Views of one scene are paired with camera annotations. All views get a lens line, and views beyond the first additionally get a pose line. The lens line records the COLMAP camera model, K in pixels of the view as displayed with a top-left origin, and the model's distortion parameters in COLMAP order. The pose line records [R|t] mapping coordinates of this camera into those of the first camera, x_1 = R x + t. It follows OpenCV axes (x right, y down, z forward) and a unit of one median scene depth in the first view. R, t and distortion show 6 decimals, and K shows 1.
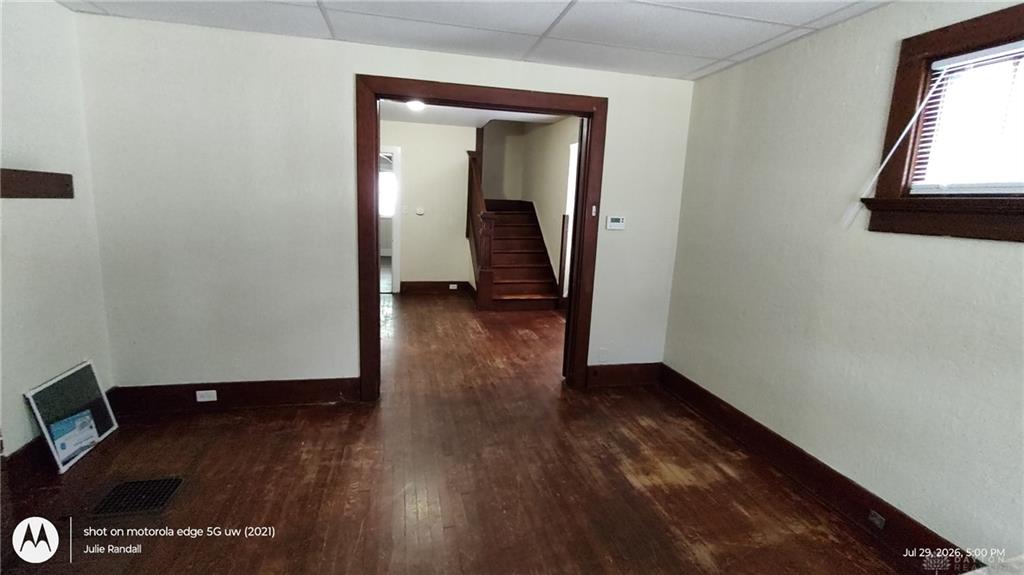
lens RADIAL K [[466.9, 0, 509.6], [0, 466.9, 284.7], [0, 0, 1]] dist [-0.003718, -0.000391]
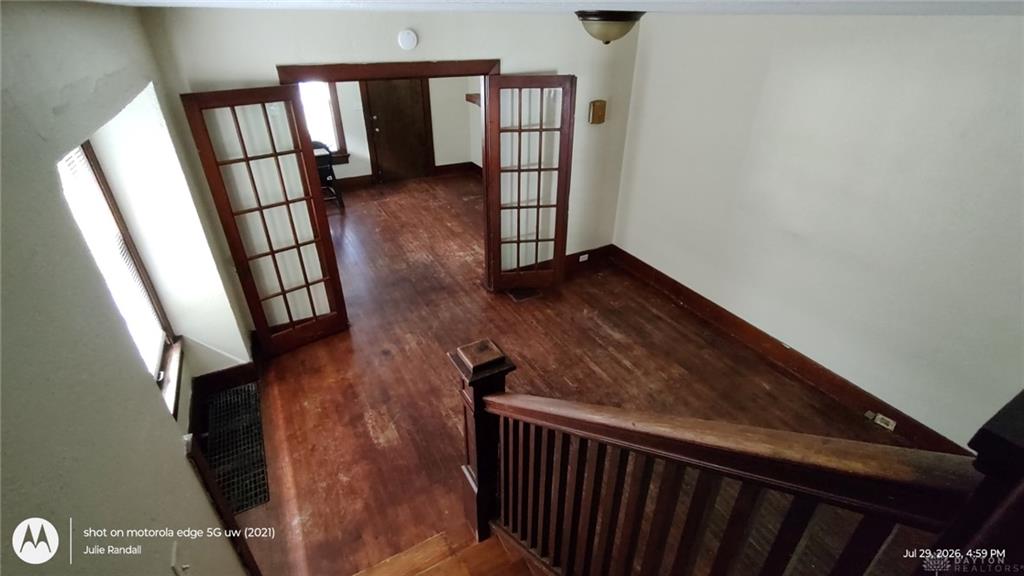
lens RADIAL K [[466.9, 0, 515.5], [0, 466.9, 289.9], [0, 0, 1]] dist [-0.003718, -0.000391]
pose [[-0.961780, 0.096286, -0.256338, 0.006421], [-0.091181, 0.770099, 0.631374, -0.383195], [0.258198, 0.630616, -0.731886, 1.175367]]
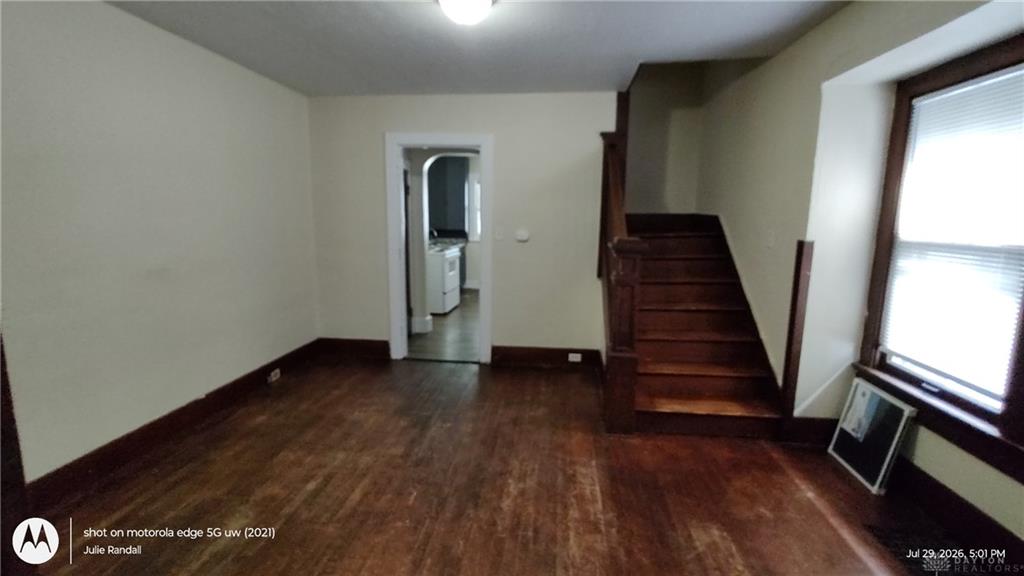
lens RADIAL K [[466.9, 0, 511.3], [0, 466.9, 287.2], [0, 0, 1]] dist [-0.003718, -0.000391]
pose [[0.944918, 0.019147, -0.326746, -0.001551], [-0.030044, 0.999147, -0.028335, -0.083018], [0.325924, 0.036591, 0.944687, 0.479080]]
